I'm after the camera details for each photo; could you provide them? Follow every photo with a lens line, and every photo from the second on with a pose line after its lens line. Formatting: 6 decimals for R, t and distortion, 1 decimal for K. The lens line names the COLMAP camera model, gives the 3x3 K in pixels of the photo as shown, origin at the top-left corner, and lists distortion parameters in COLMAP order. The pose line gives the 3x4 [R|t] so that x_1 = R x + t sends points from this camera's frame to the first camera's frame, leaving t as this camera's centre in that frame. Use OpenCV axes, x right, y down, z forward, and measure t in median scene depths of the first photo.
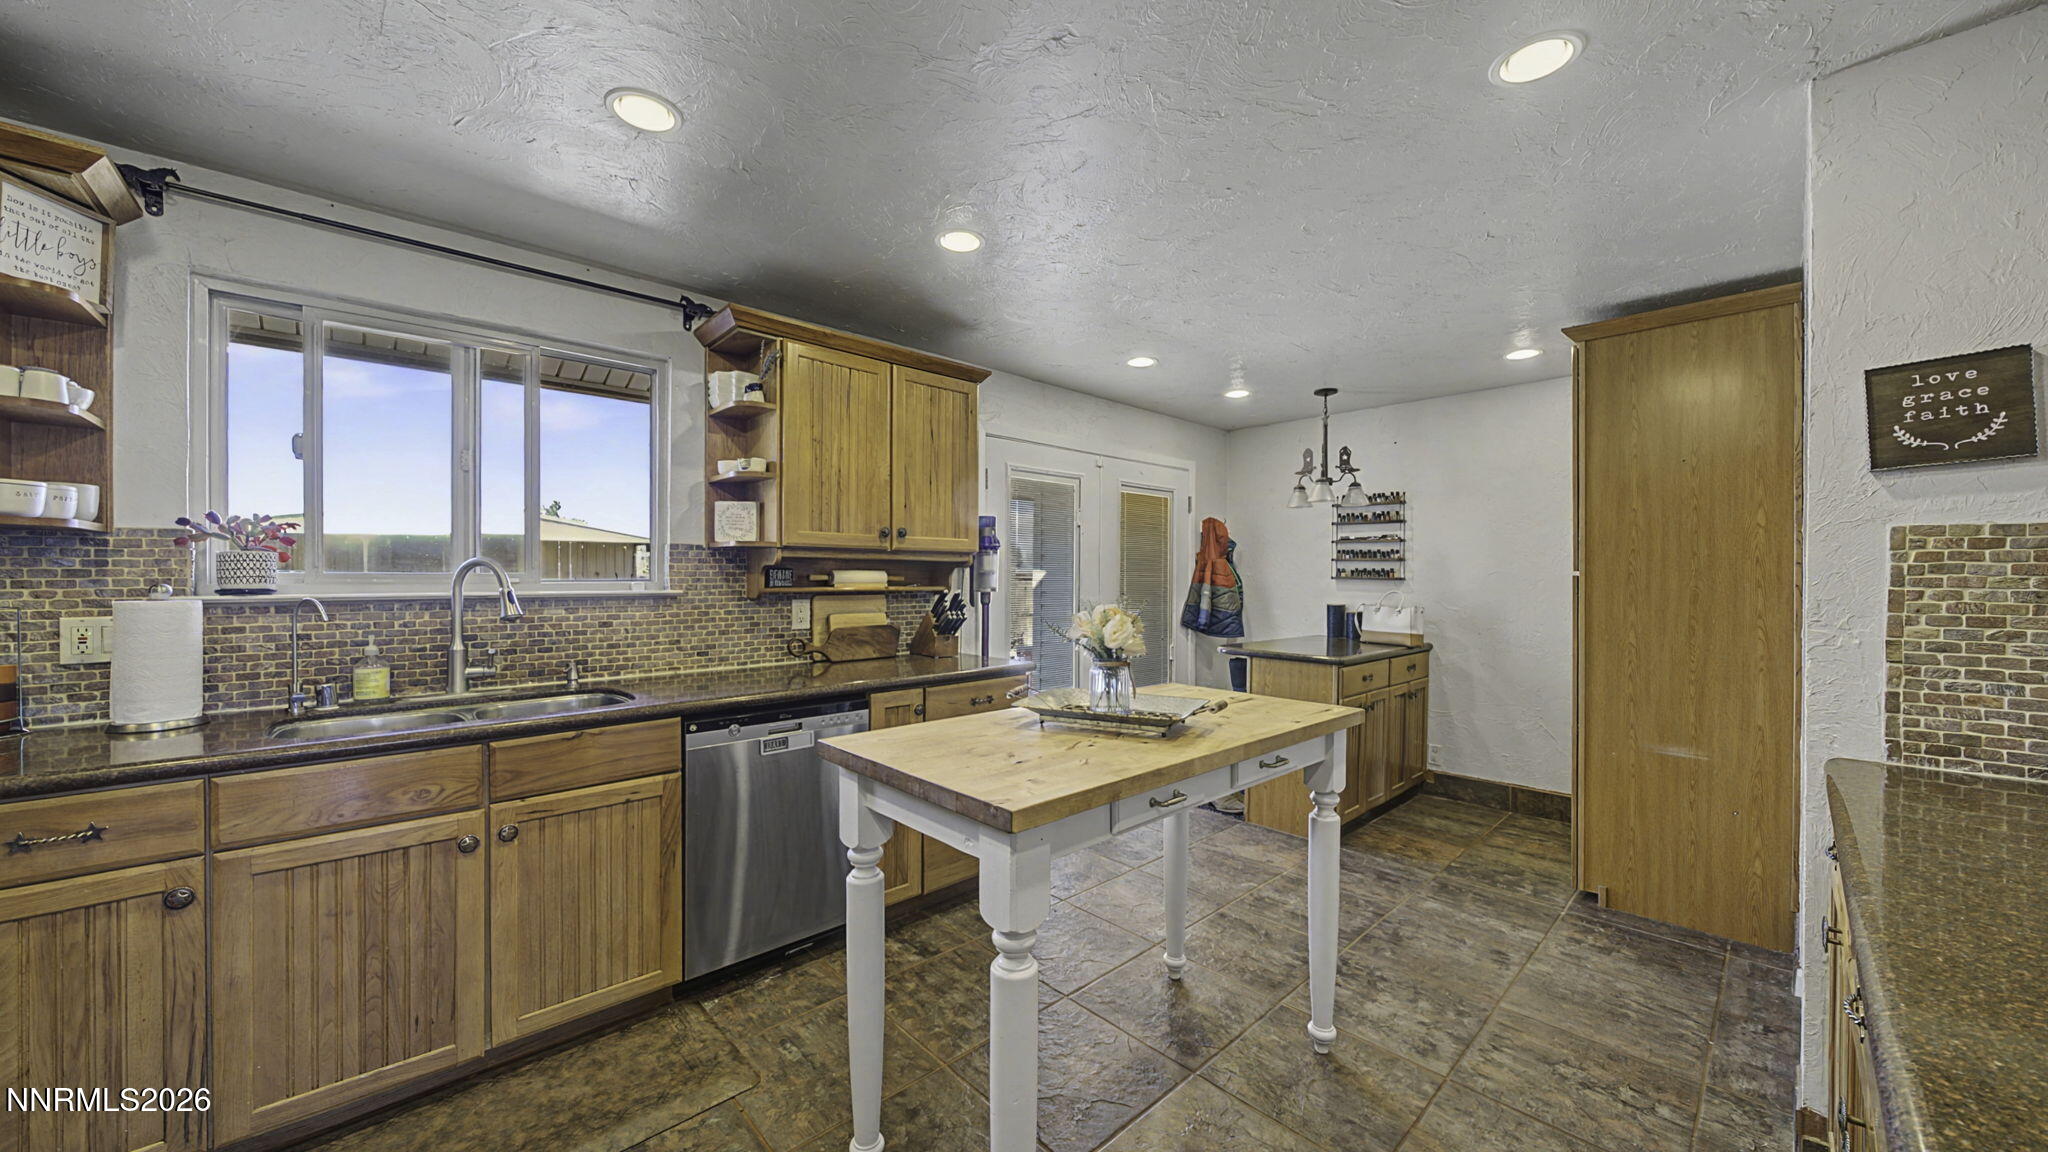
lens RADIAL K [[728.8, 0, 1026.0], [0, 728.8, 580.0], [0, 0, 1]] dist [-0.000694, -0.000125]
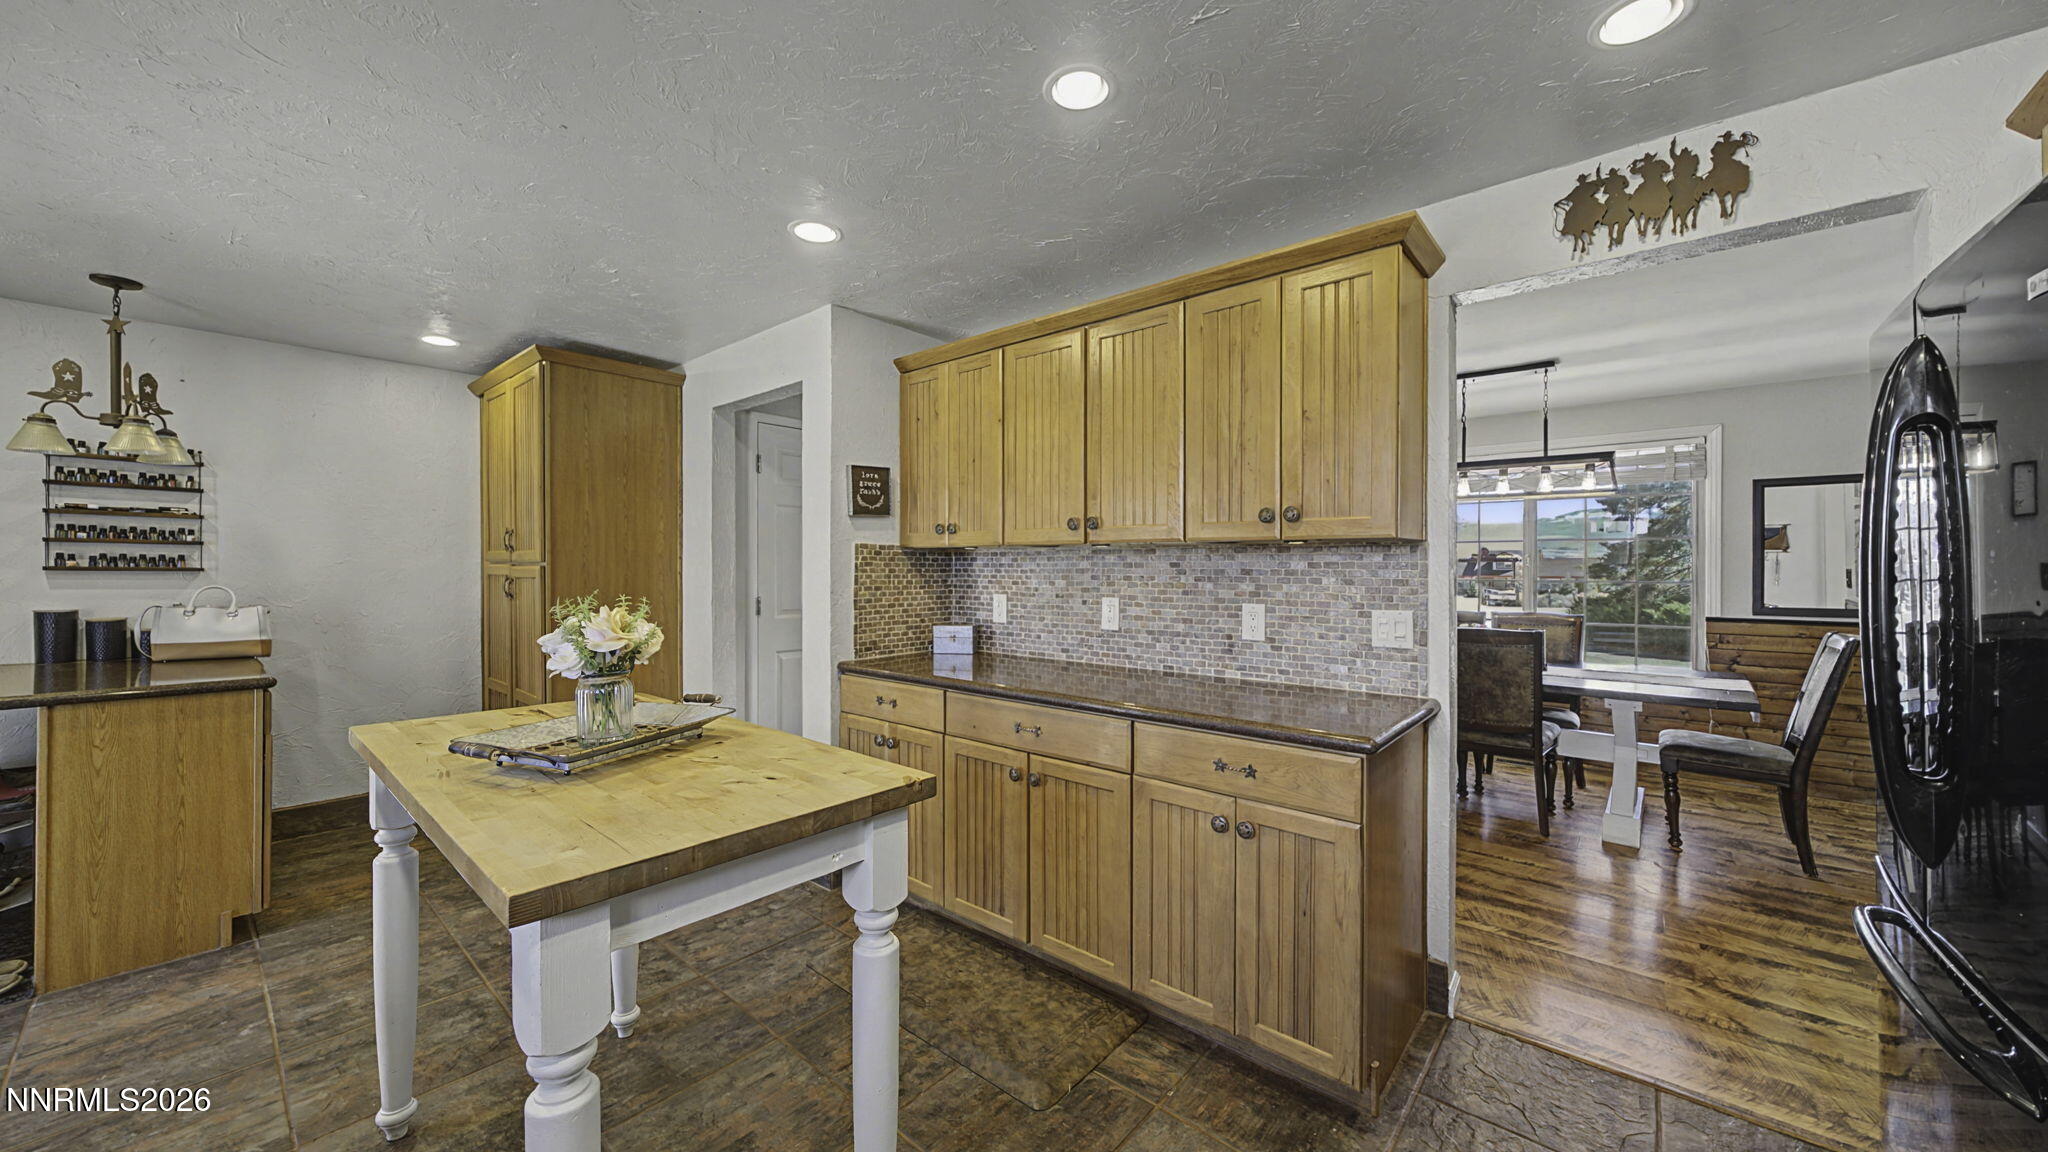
lens RADIAL K [[747.6, 0, 1017.9], [0, 747.6, 567.3], [0, 0, 1]] dist [0.000515, 0.000065]
pose [[-0.106123, -0.005297, 0.994339, -0.652671], [0.002428, 0.999981, 0.005586, -0.012078], [-0.994350, 0.003008, -0.106109, 0.532087]]
